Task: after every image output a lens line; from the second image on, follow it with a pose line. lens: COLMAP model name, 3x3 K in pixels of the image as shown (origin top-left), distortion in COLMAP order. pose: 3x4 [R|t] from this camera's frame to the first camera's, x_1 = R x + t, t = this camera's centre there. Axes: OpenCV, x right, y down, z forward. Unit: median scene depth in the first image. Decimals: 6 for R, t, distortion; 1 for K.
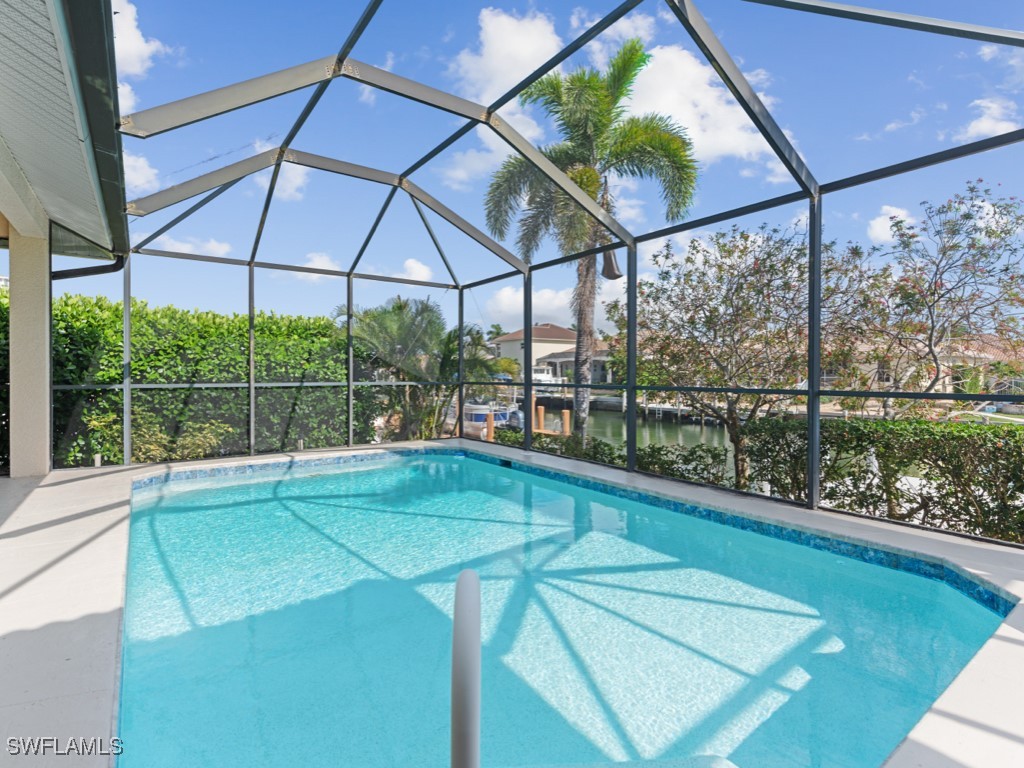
lens RADIAL K [[520.8, 0, 511.9], [0, 520.8, 373.8], [0, 0, 1]] dist [0.028257, -0.001187]
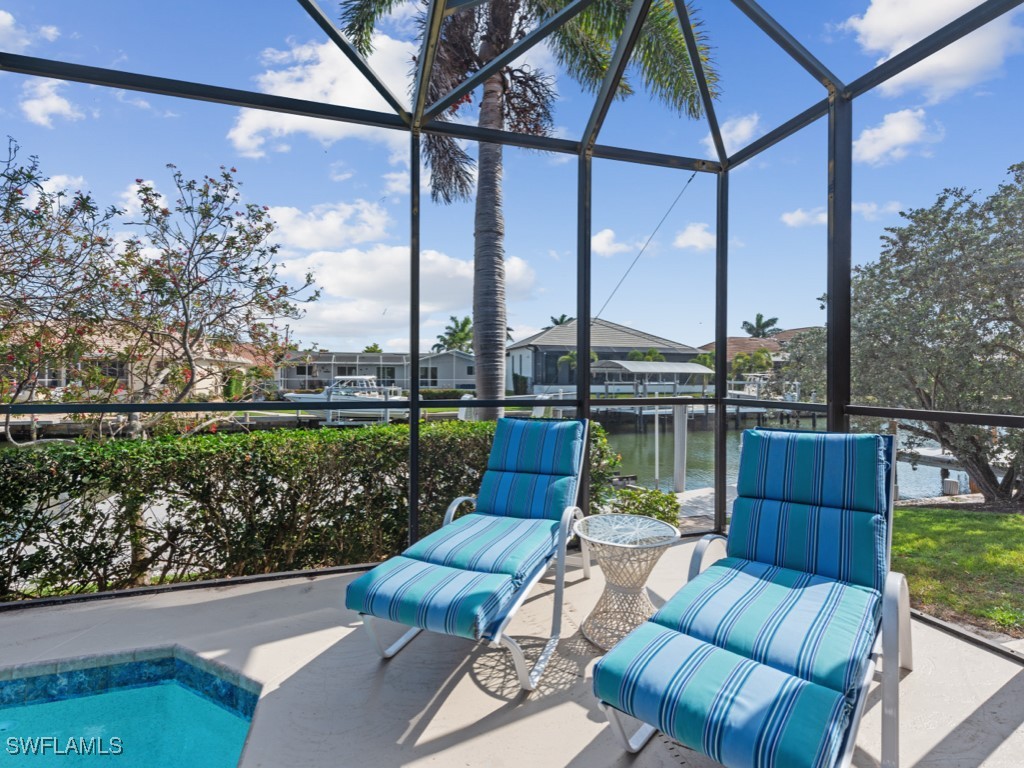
lens RADIAL K [[479.8, 0, 529.4], [0, 479.8, 377.2], [0, 0, 1]] dist [0.005330, -0.000497]
pose [[0.310134, -0.002360, 0.950690, 0.251928], [-0.000566, 0.999996, 0.002667, -0.001469], [-0.950693, -0.001365, 0.310132, 0.258312]]
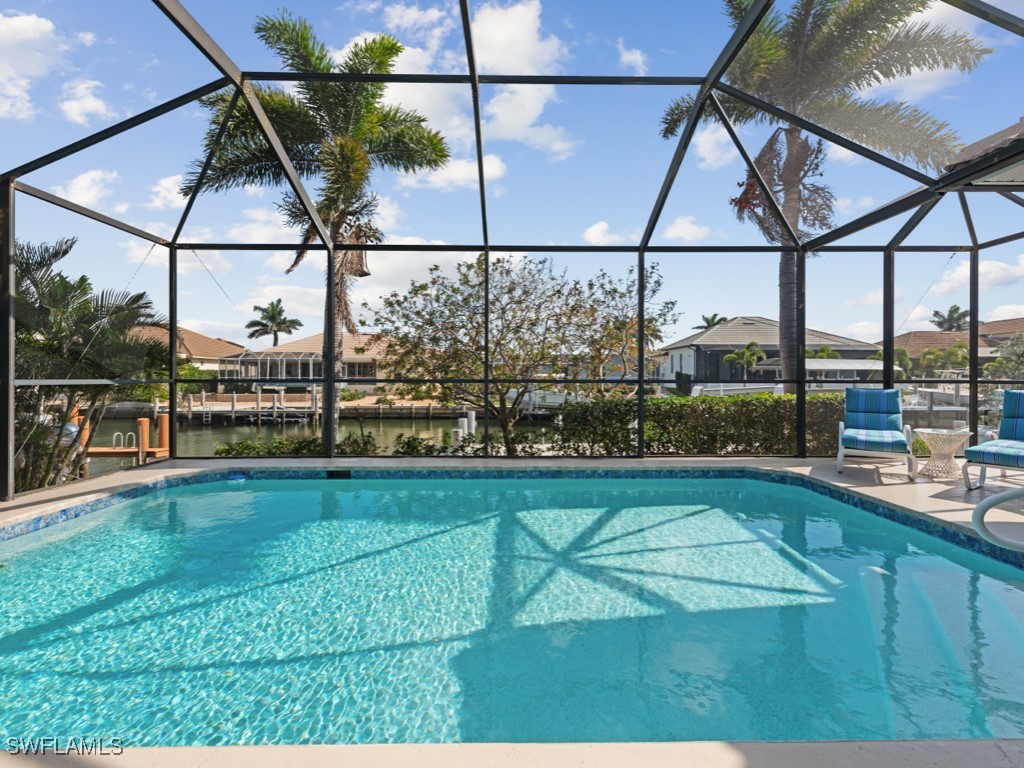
lens RADIAL K [[479.8, 0, 513.4], [0, 479.8, 371.2], [0, 0, 1]] dist [0.005330, -0.000497]
pose [[0.563167, 0.006303, 0.826319, -0.762414], [0.001869, 0.999959, -0.008901, 0.020818], [-0.826341, 0.006558, 0.563132, 0.510472]]
